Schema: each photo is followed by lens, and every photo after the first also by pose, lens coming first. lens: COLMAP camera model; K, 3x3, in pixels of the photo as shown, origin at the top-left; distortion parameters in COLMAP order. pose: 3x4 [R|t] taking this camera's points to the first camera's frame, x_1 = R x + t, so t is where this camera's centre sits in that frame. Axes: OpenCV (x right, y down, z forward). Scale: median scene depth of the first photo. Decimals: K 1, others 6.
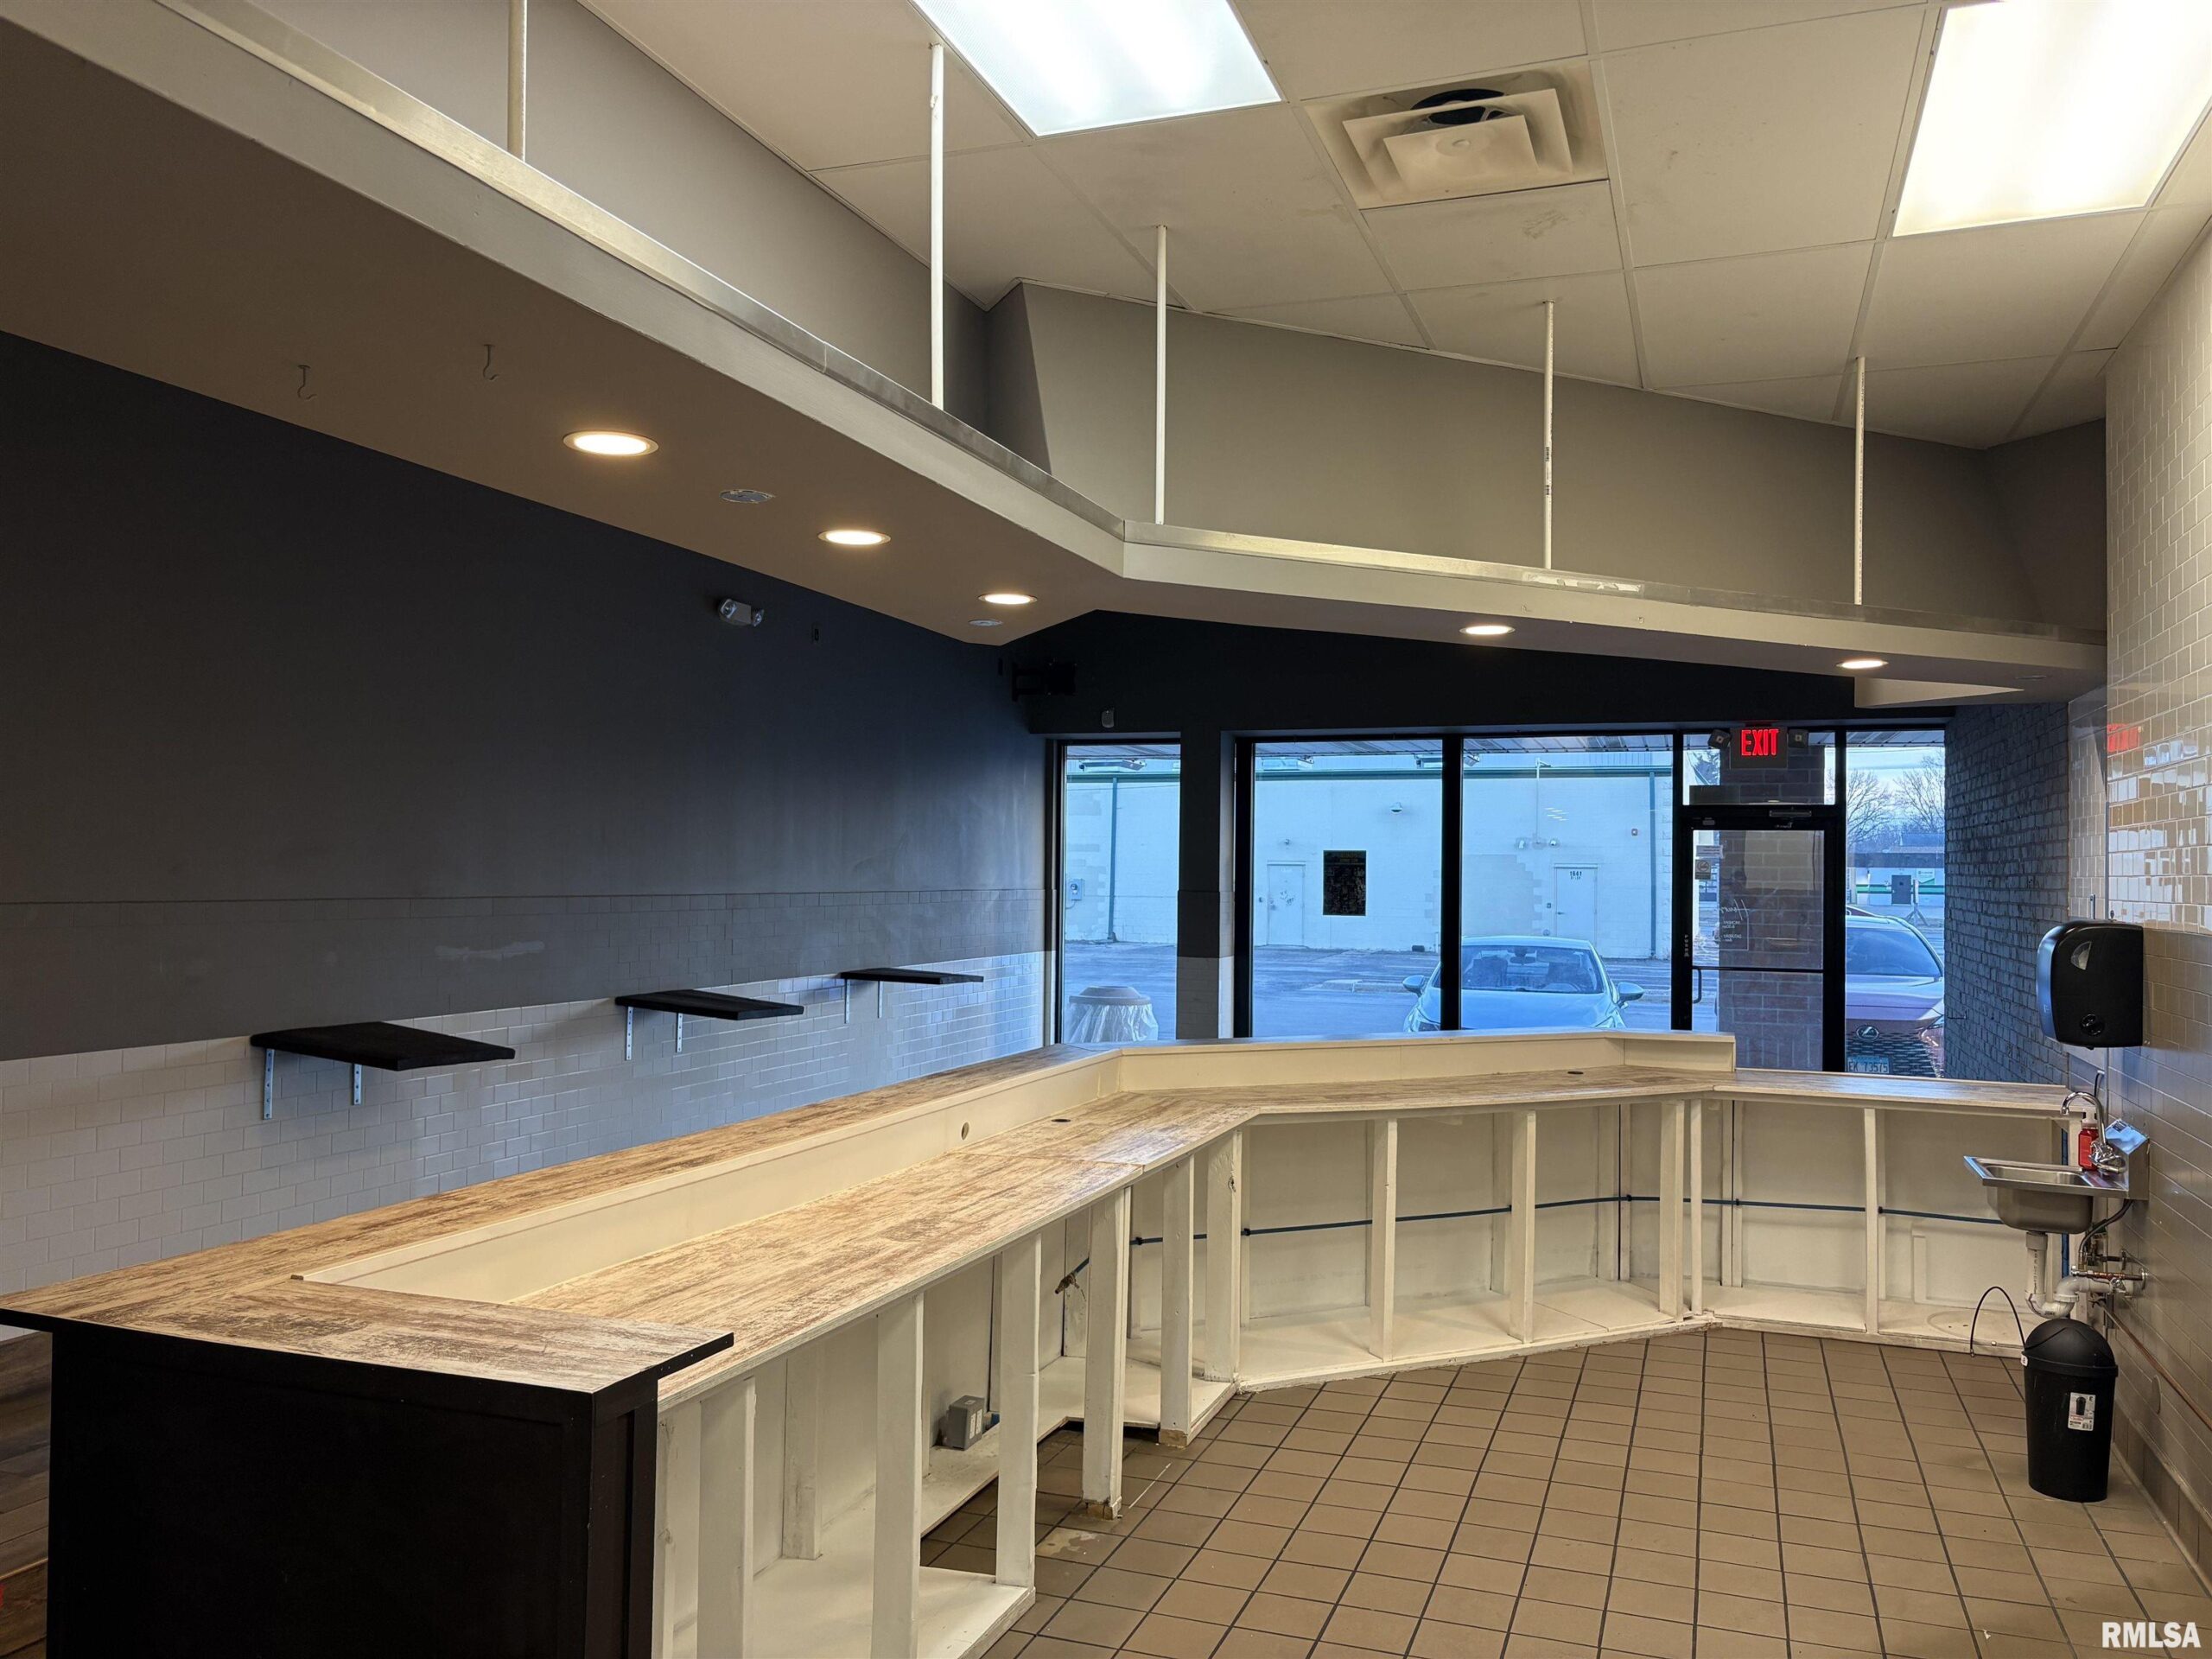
lens RADIAL K [[1669.2, 0, 1124.0], [0, 1669.2, 829.8], [0, 0, 1]] dist [0.069513, -0.078117]
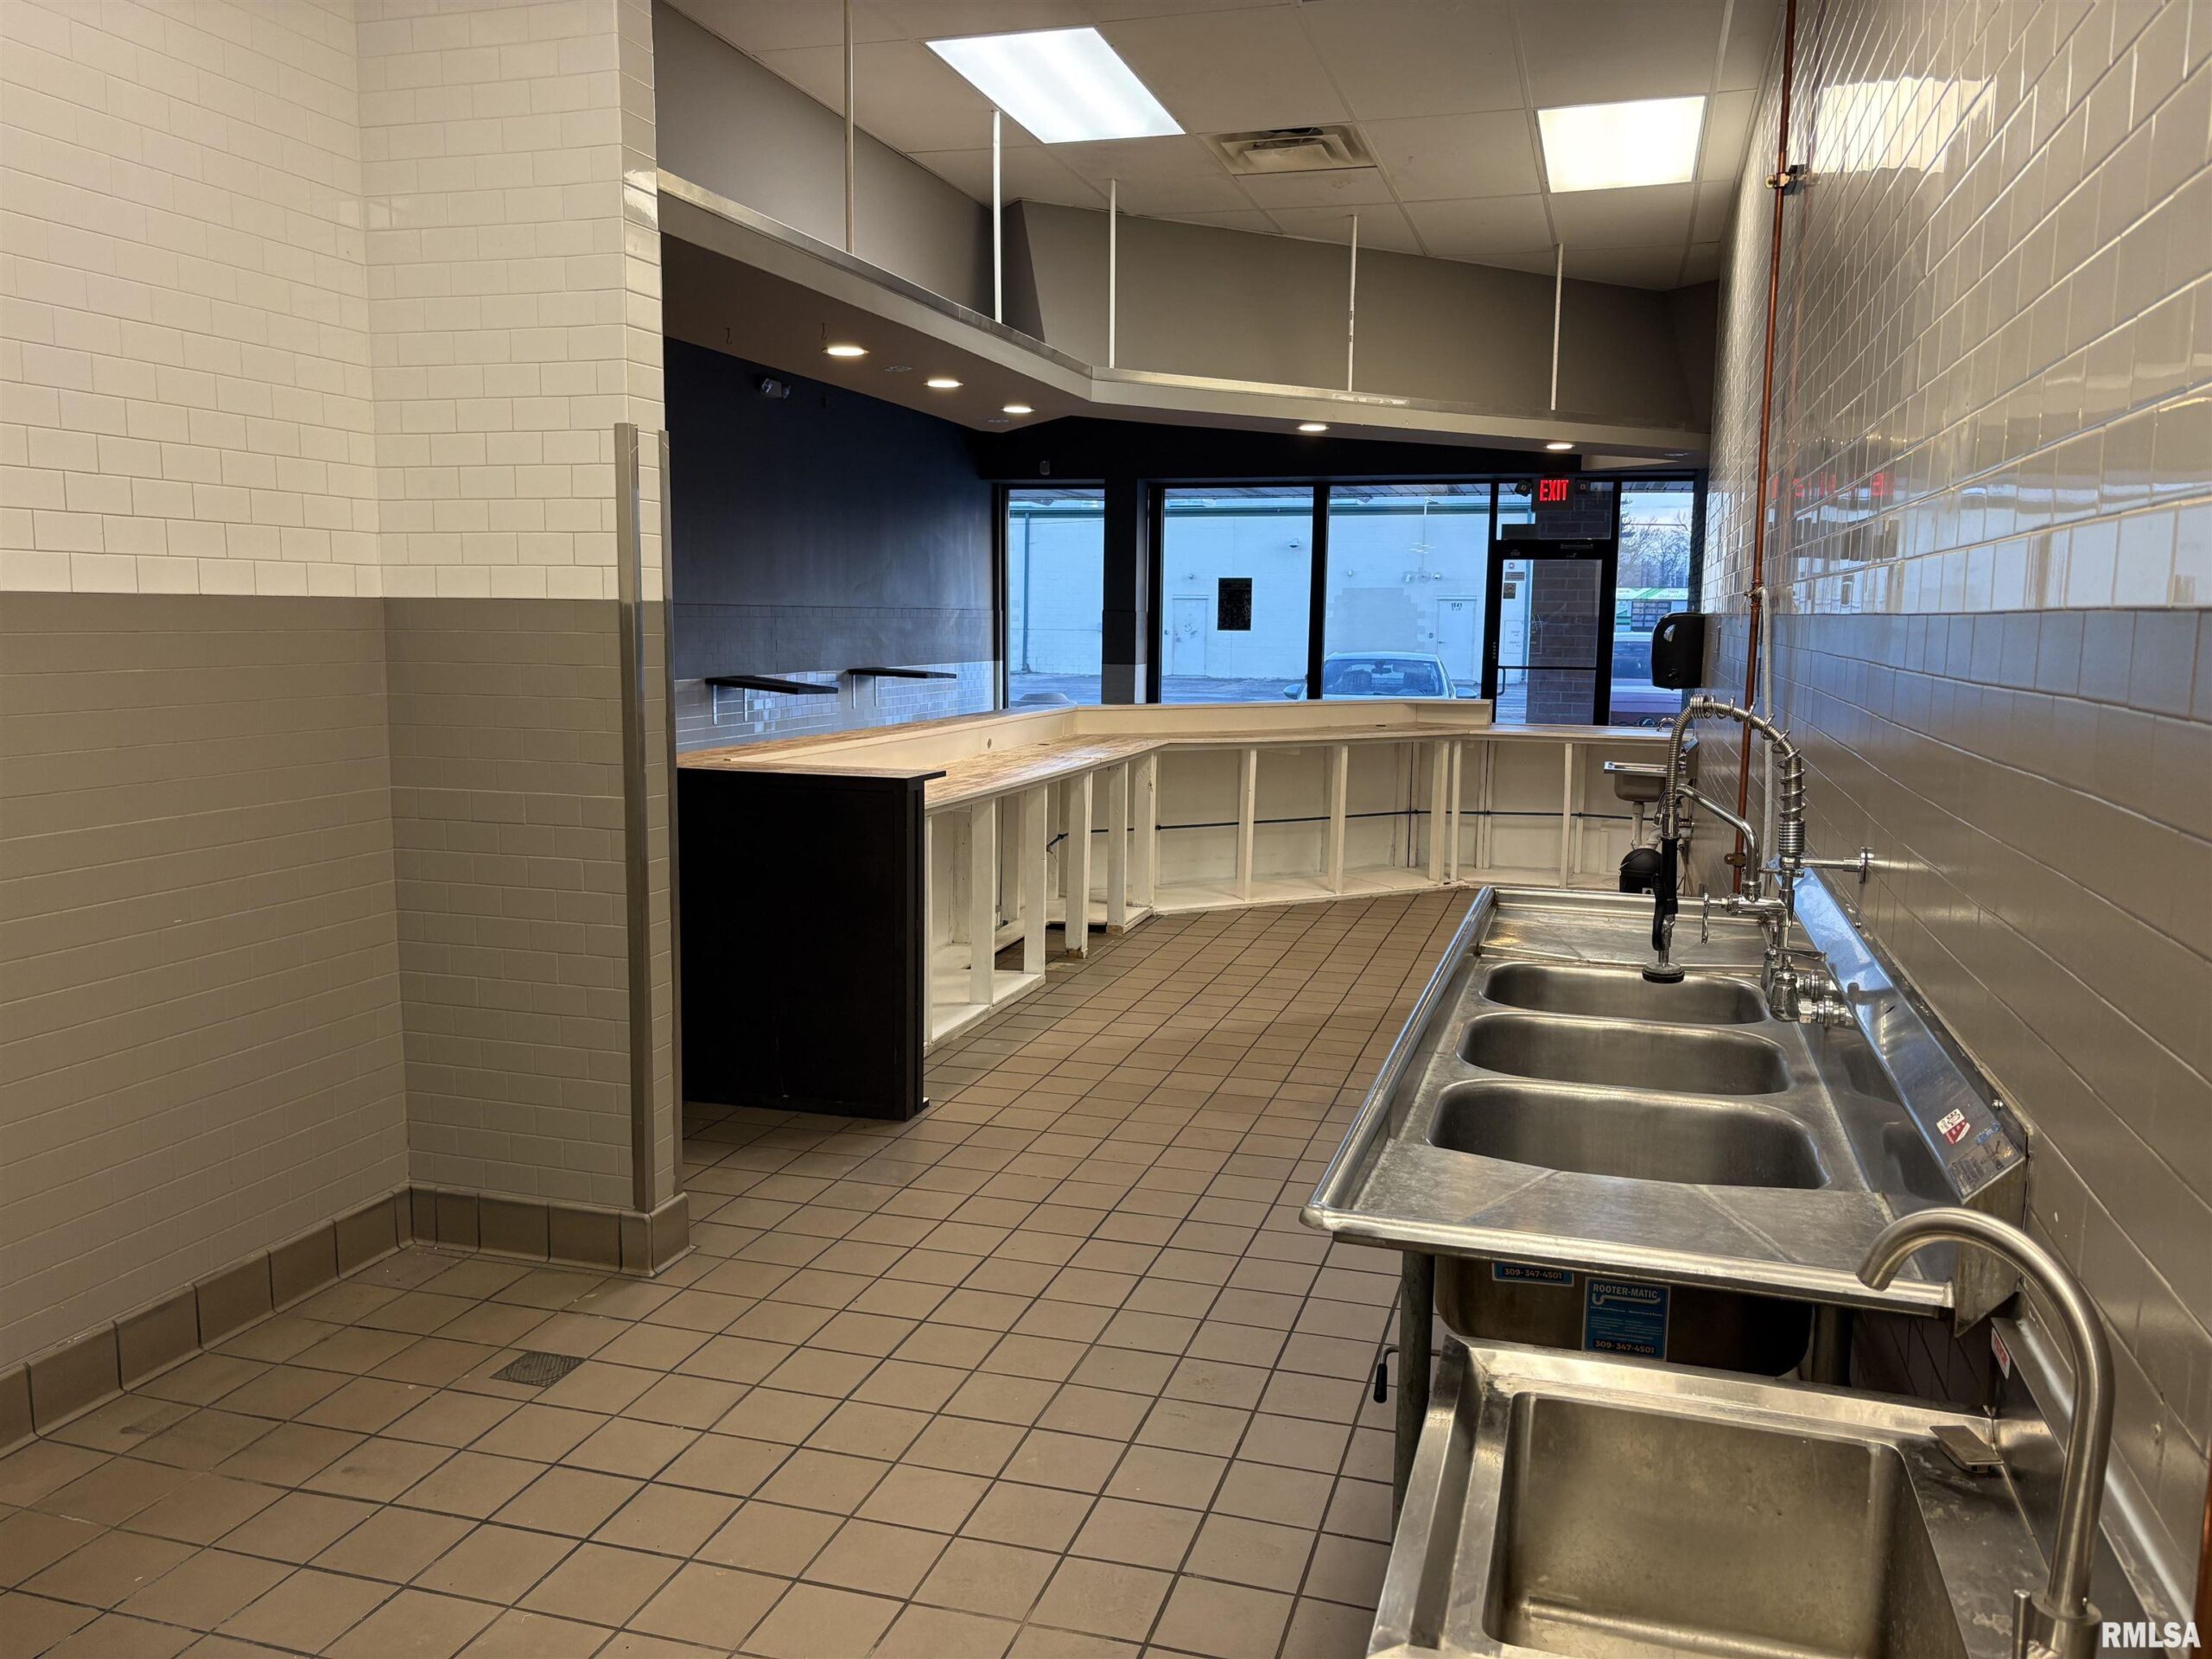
lens RADIAL K [[1669.2, 0, 1126.1], [0, 1669.2, 856.5], [0, 0, 1]] dist [0.069513, -0.078117]
pose [[0.998297, -0.008657, 0.057689, -0.026441], [-0.001335, 0.985276, 0.170964, 0.004798], [-0.058319, -0.170749, 0.983587, -0.295387]]
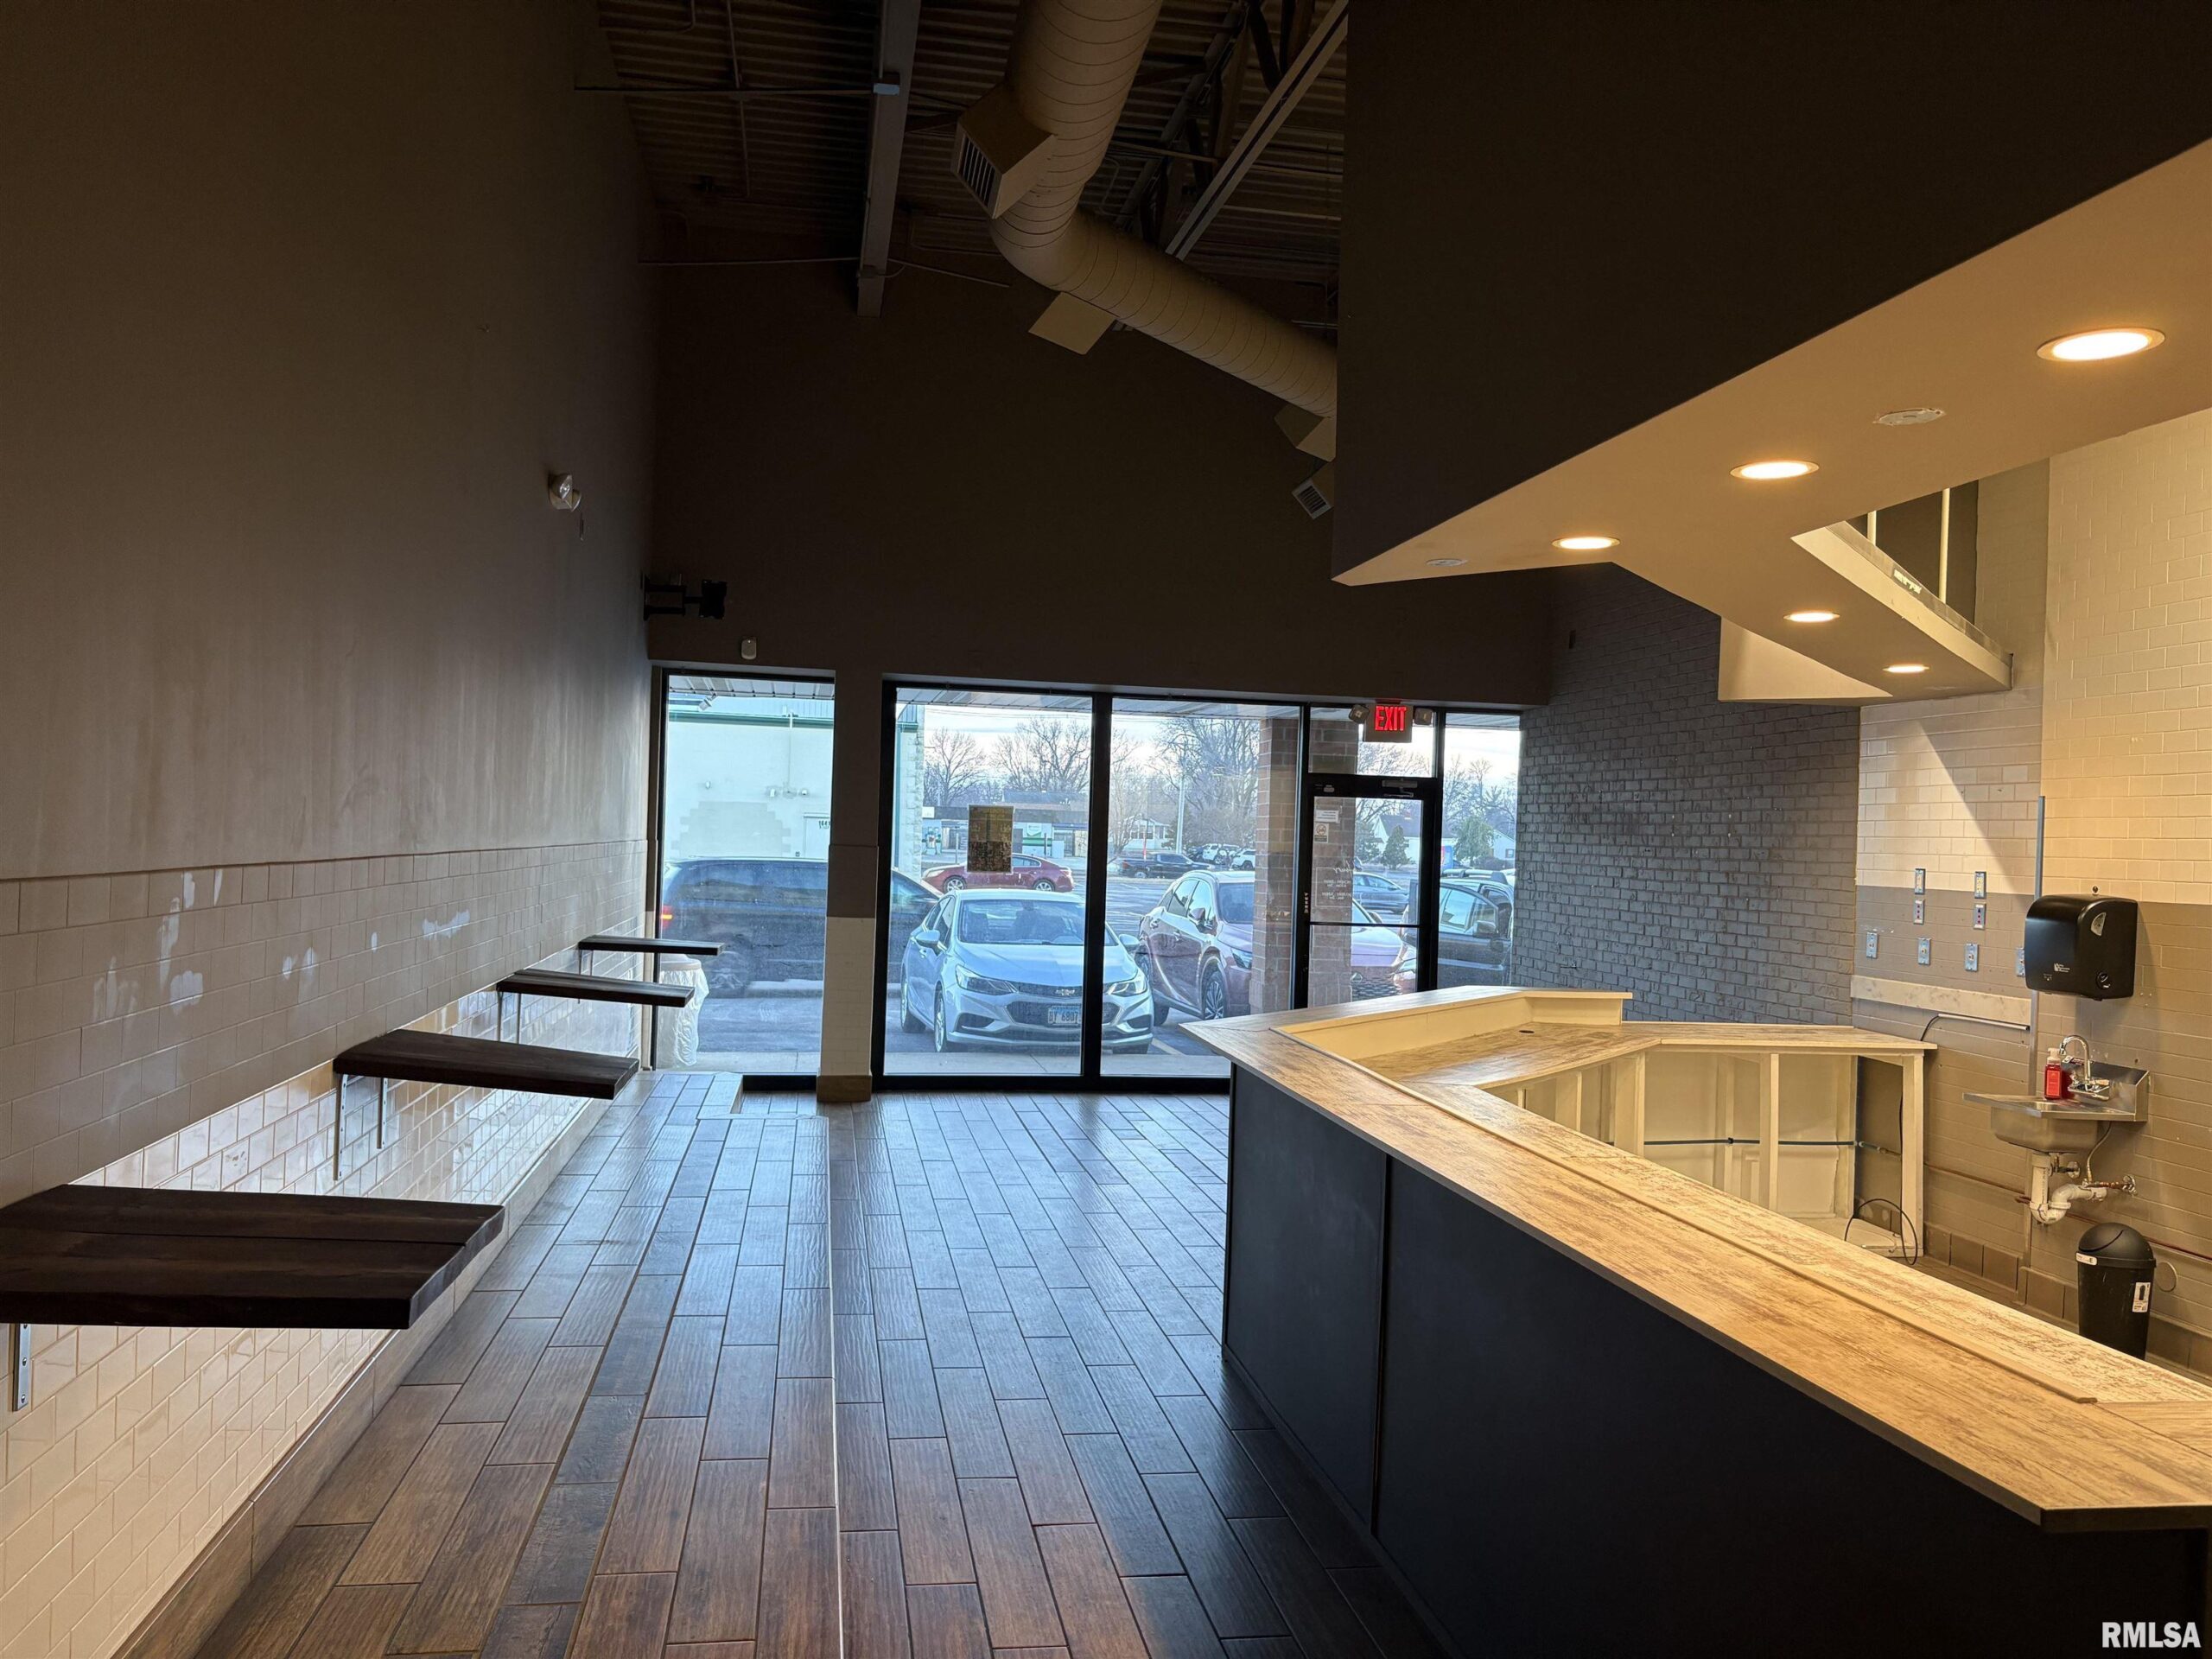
lens RADIAL K [[1669.2, 0, 1105.7], [0, 1669.2, 823.9], [0, 0, 1]] dist [0.069513, -0.078117]
pose [[0.869549, 0.022050, 0.493355, -0.318474], [-0.036400, 0.999147, 0.019500, 0.001758], [-0.492504, -0.034915, 0.869610, 0.142023]]
